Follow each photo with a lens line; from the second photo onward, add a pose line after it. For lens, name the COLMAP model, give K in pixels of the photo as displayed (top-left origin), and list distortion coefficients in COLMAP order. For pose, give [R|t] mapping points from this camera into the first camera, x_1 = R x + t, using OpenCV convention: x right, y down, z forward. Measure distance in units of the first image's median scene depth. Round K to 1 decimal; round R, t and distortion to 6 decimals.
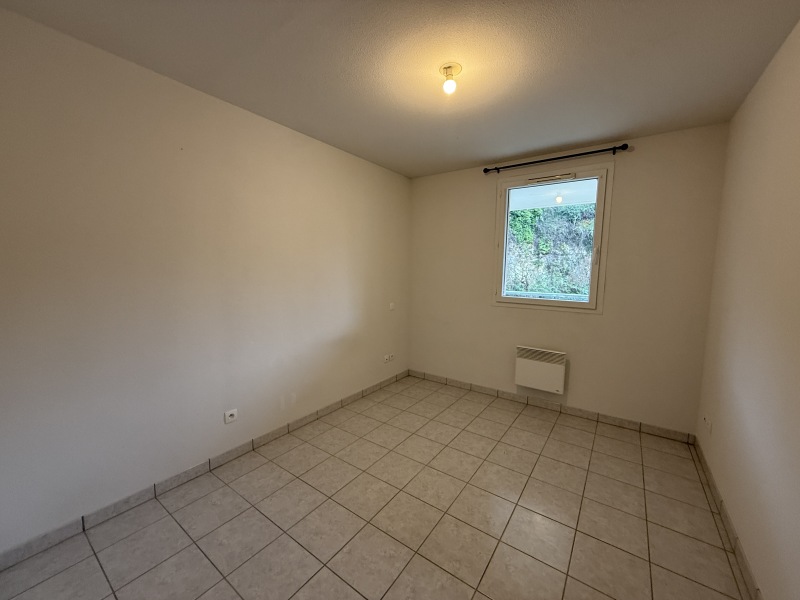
lens RADIAL K [[328.7, 0, 383.7], [0, 328.7, 283.3], [0, 0, 1]] dist [0.020386, 0.000052]
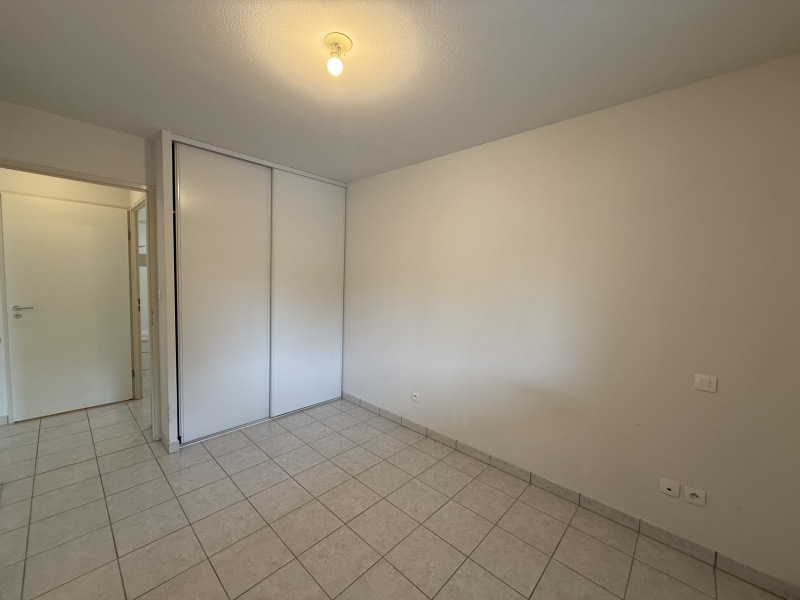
lens RADIAL K [[317.9, 0, 397.5], [0, 317.9, 300.4], [0, 0, 1]] dist [-0.001108, 0.000168]
pose [[-0.110053, 0.046507, -0.992837, 0.759726], [-0.082422, 0.995037, 0.055746, -0.035013], [0.990502, 0.087967, -0.105674, 1.034886]]
